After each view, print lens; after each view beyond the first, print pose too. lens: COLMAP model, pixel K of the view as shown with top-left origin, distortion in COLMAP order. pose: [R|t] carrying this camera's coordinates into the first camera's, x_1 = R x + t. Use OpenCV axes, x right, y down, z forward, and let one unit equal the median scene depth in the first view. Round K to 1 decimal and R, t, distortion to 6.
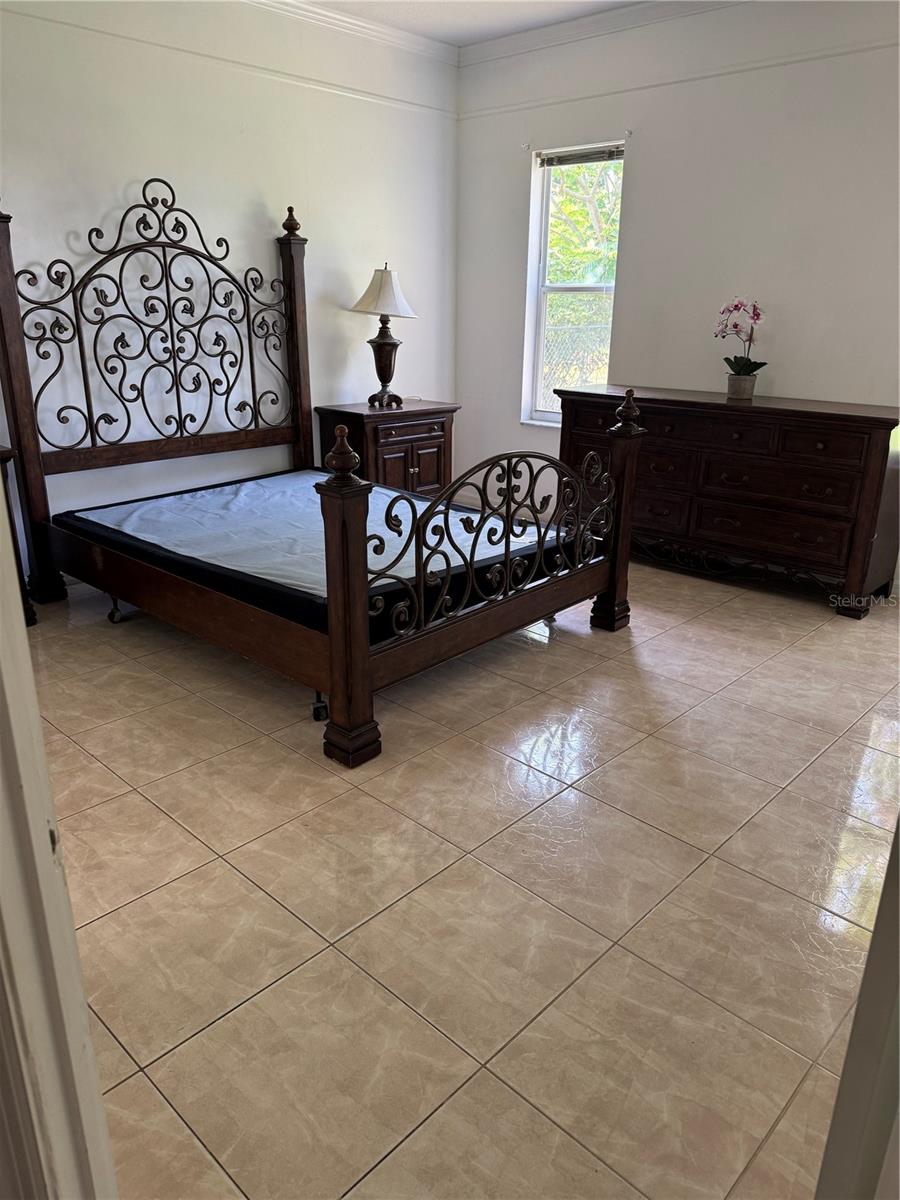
lens RADIAL K [[849.1, 0, 454.5], [0, 849.1, 605.9], [0, 0, 1]] dist [0.101121, -0.167676]
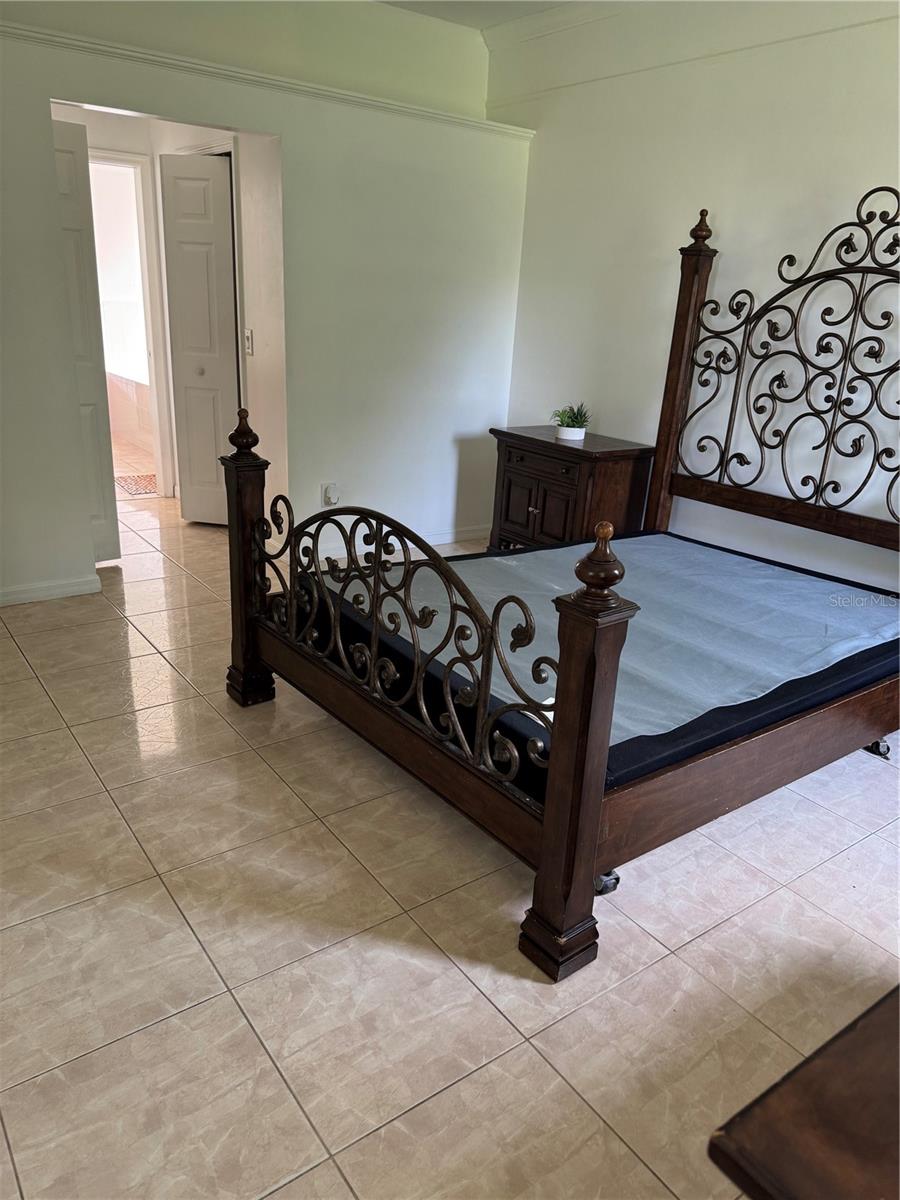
lens RADIAL K [[856.7, 0, 443.8], [0, 856.7, 616.7], [0, 0, 1]] dist [-0.001476, -0.005585]
pose [[-0.192633, 0.325013, -0.925883, 0.571809], [-0.384242, 0.843224, 0.375940, -0.299257], [0.902912, 0.428182, -0.037549, 0.821433]]
